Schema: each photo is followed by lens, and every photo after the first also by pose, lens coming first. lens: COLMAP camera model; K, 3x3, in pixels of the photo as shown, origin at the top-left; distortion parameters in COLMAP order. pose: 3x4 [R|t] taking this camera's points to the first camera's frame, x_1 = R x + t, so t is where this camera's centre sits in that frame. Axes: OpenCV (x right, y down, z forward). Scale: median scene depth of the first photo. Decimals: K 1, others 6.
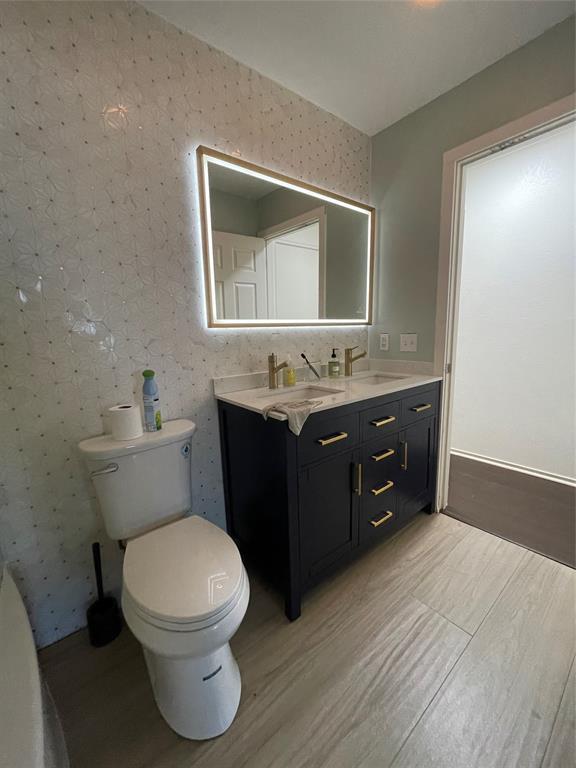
lens RADIAL K [[312.2, 0, 290.0], [0, 312.2, 382.7], [0, 0, 1]] dist [0.001994, 0.000395]
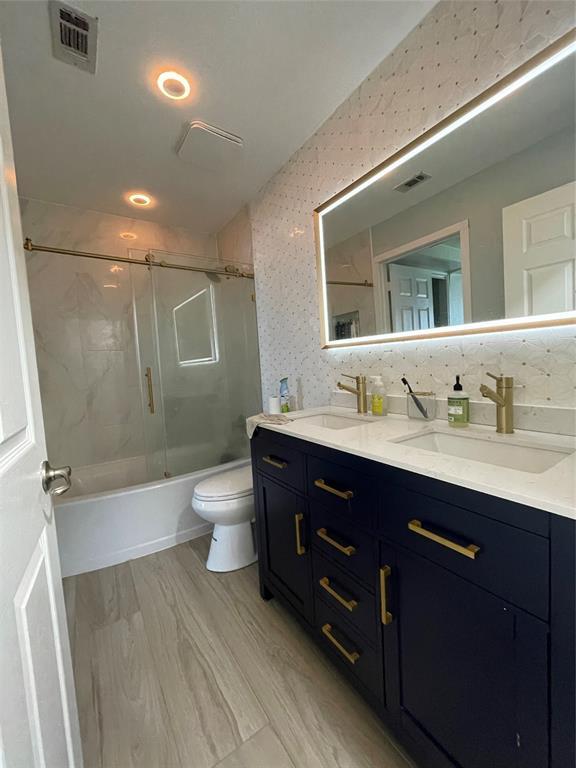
lens RADIAL K [[312.2, 0, 288.3], [0, 312.2, 383.2], [0, 0, 1]] dist [0.001994, 0.000395]
pose [[-0.090968, 0.101435, -0.990674, 0.982586], [-0.108452, 0.987873, 0.111107, -0.165537], [0.989931, 0.117548, -0.078864, 0.982358]]
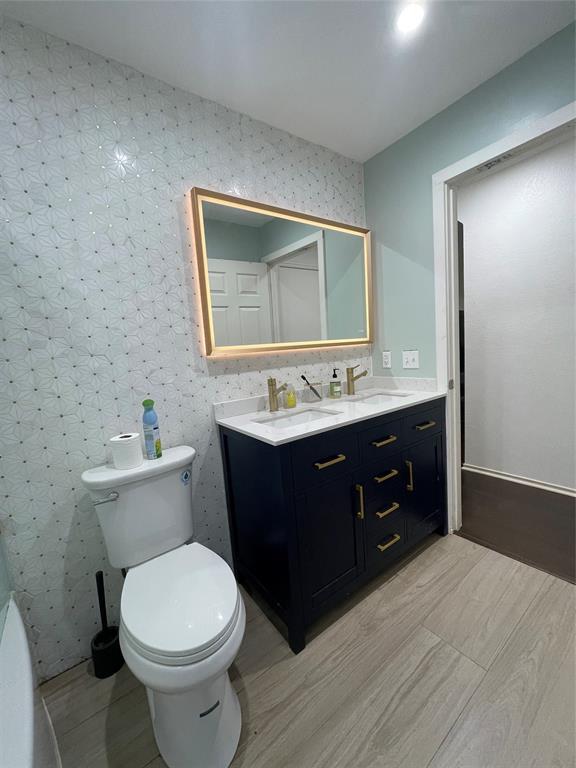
lens RADIAL K [[312.2, 0, 289.2], [0, 312.2, 383.3], [0, 0, 1]] dist [0.001994, 0.000395]
pose [[0.997851, -0.038822, -0.052792, 0.061716], [0.036038, 0.997959, -0.052710, -0.019972], [0.054731, 0.050694, 0.997213, -0.010941]]
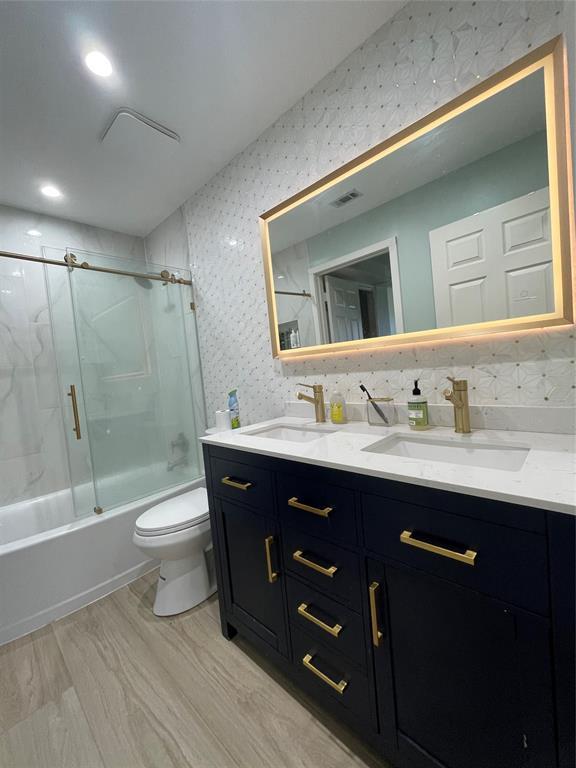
lens RADIAL K [[312.2, 0, 286.7], [0, 312.2, 383.1], [0, 0, 1]] dist [0.001994, 0.000395]
pose [[0.128088, 0.068318, -0.989407, 0.928126], [-0.081002, 0.995012, 0.058219, -0.156901], [0.988449, 0.072686, 0.132983, 0.901009]]
